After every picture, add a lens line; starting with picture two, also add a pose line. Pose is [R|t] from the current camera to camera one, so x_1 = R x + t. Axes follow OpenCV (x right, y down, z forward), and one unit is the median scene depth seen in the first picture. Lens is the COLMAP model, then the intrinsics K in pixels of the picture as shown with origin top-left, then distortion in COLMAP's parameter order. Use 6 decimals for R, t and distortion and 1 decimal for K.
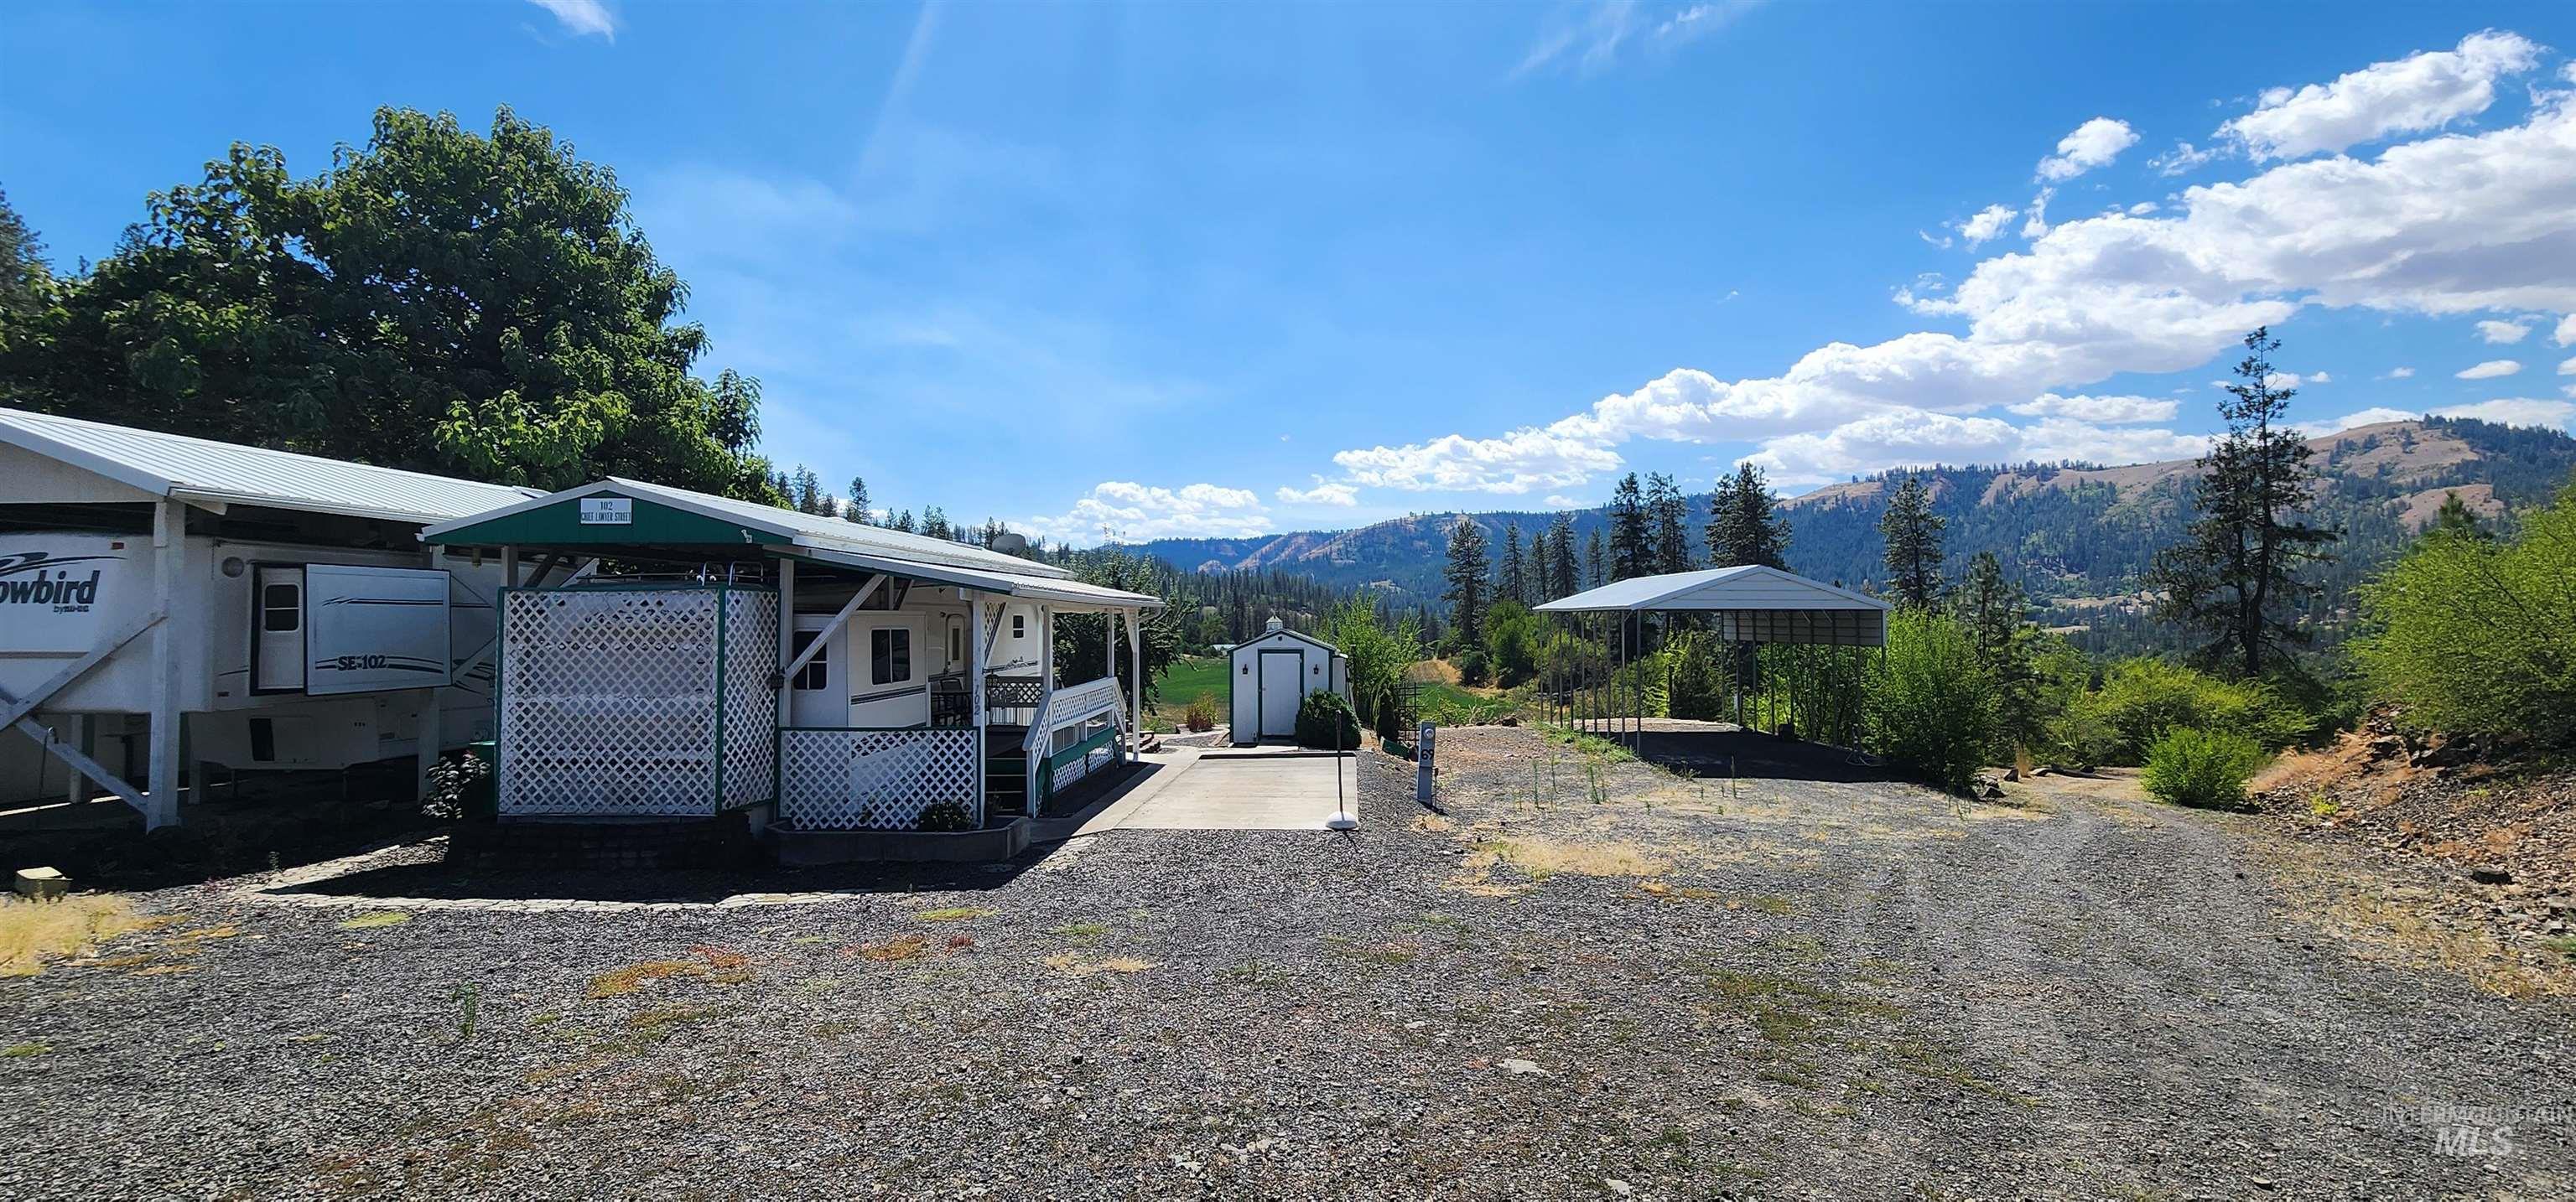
lens RADIAL K [[1057.7, 0, 1280.0], [0, 1057.7, 590.7], [0, 0, 1]] dist [-0.002389, 0.001394]
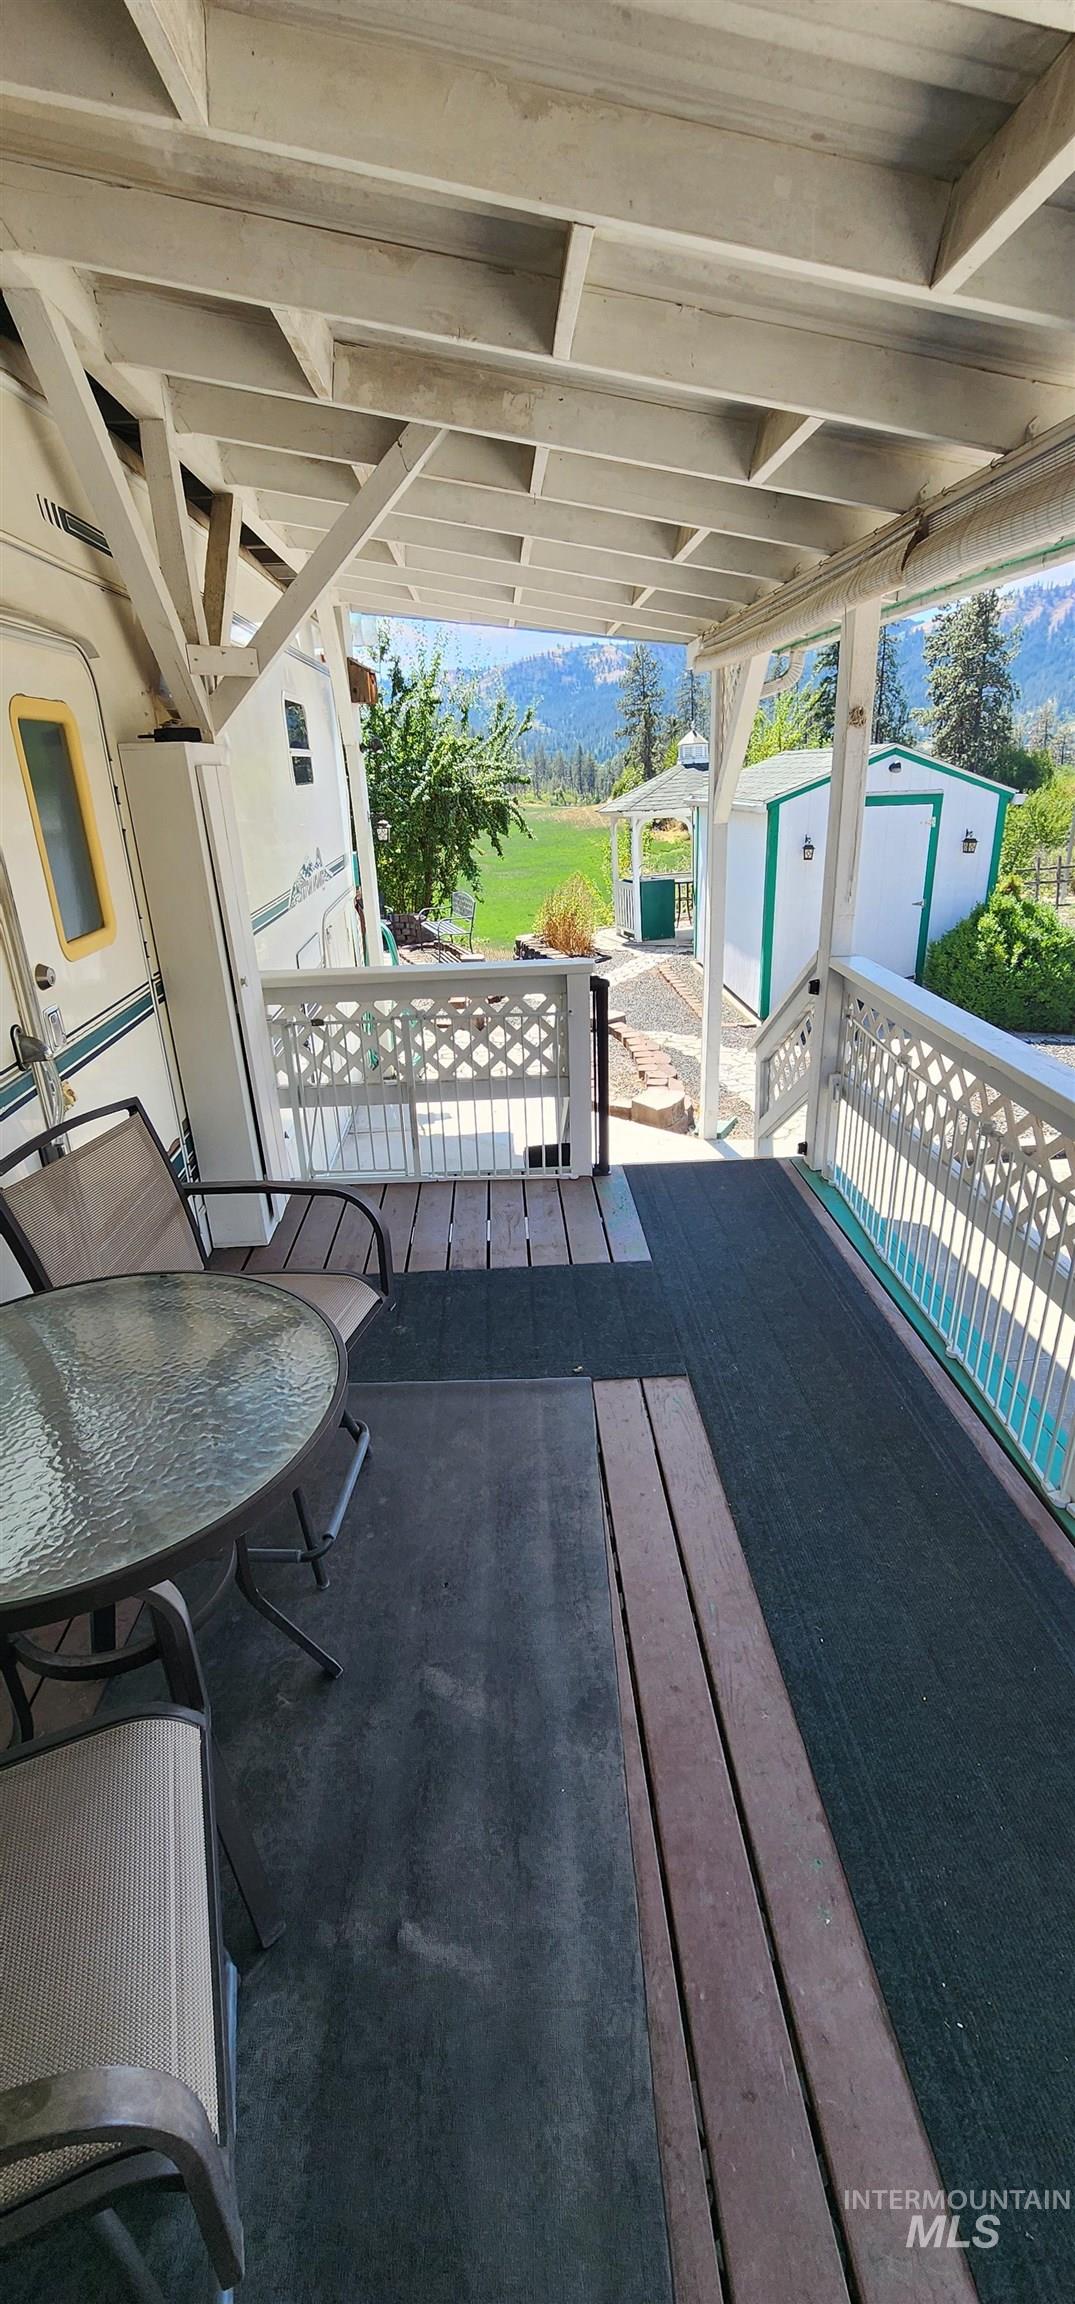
lens RADIAL K [[946.2, 0, 546.6], [0, 946.2, 1154.3], [0, 0, 1]] dist [-0.002389, 0.001394]
pose [[0.992914, -0.072887, 0.093858, -0.240462], [0.028495, 0.912802, 0.407408, 0.037638], [-0.115369, -0.401846, 0.908410, 0.804131]]
